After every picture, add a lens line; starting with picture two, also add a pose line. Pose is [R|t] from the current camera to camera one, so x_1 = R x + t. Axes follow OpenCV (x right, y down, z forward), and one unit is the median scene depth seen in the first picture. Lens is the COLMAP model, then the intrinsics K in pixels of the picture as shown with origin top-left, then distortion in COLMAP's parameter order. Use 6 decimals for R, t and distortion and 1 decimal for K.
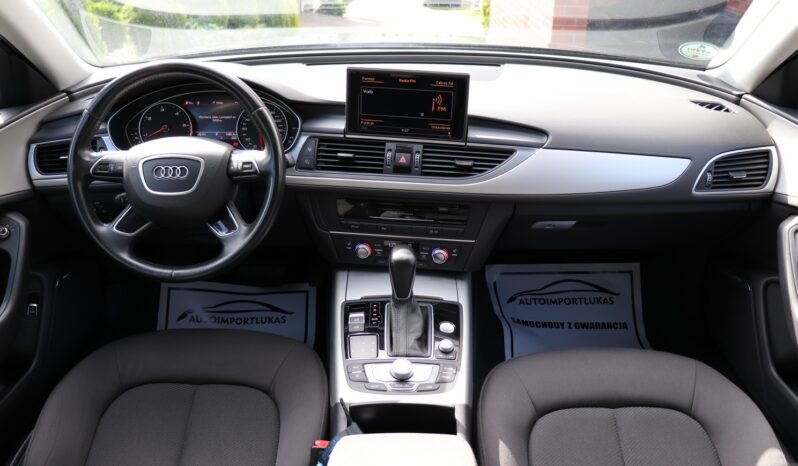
lens RADIAL K [[664.1, 0, 396.6], [0, 664.1, 227.0], [0, 0, 1]] dist [-0.180375, 0.156704]
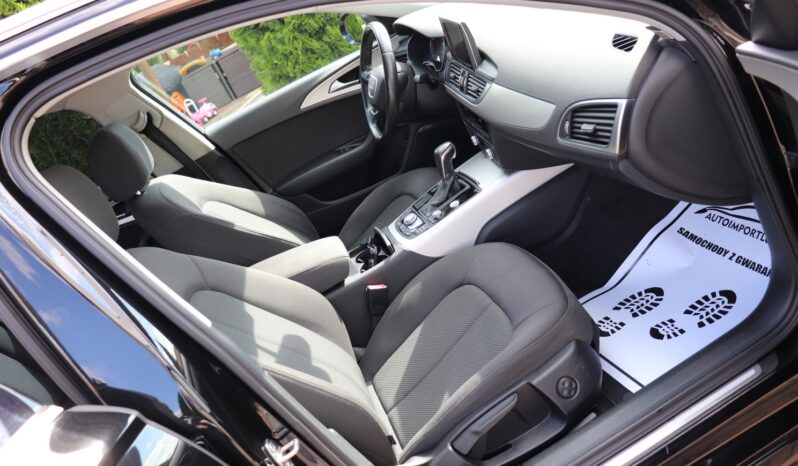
lens RADIAL K [[664.1, 0, 396.6], [0, 664.1, 227.0], [0, 0, 1]] dist [-0.180375, 0.156704]
pose [[0.254574, 0.285048, -0.924089, 1.345218], [0.023490, 0.953467, 0.300581, -0.228844], [0.966768, -0.098227, 0.236032, 0.507324]]
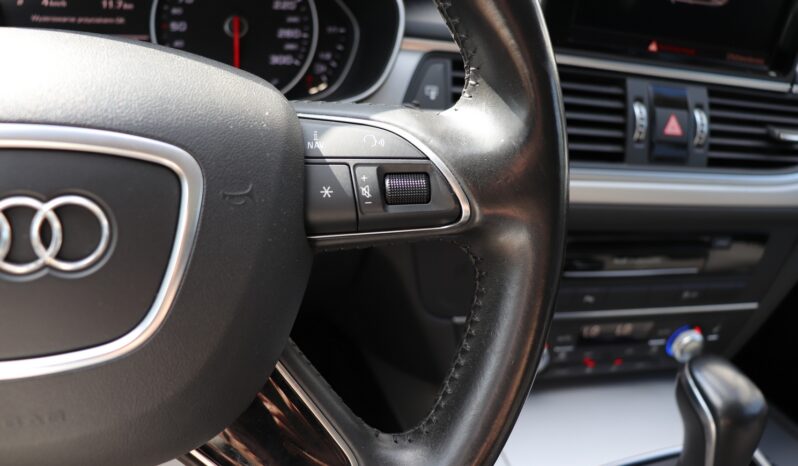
lens RADIAL K [[664.1, 0, 396.6], [0, 664.1, 227.0], [0, 0, 1]] dist [-0.180375, 0.156704]
pose [[0.929671, -0.069937, 0.361693, -0.273019], [0.030439, 0.993040, 0.113774, -0.091205], [-0.367132, -0.094763, 0.925329, 0.711333]]
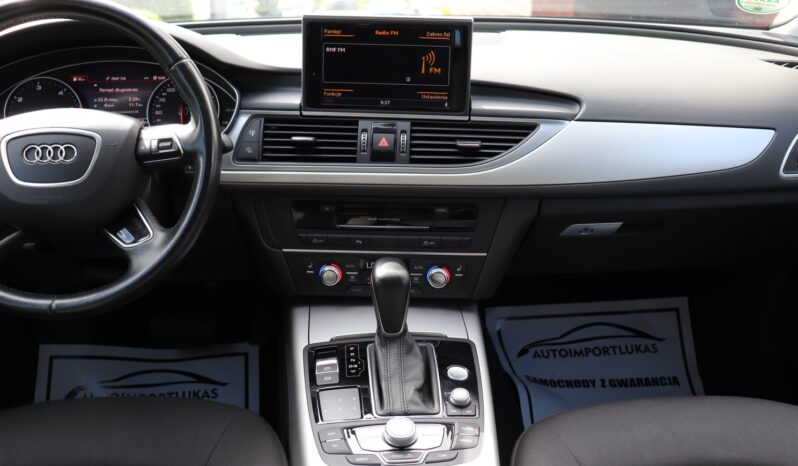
lens RADIAL K [[801.1, 0, 397.6], [0, 801.1, 229.0], [0, 0, 1]] dist [-0.122653, 0.164989]
pose [[0.996737, -0.032278, 0.073978, -0.042703], [0.039348, 0.994584, -0.096196, 0.075882], [-0.070472, 0.098793, 0.992609, 0.145884]]
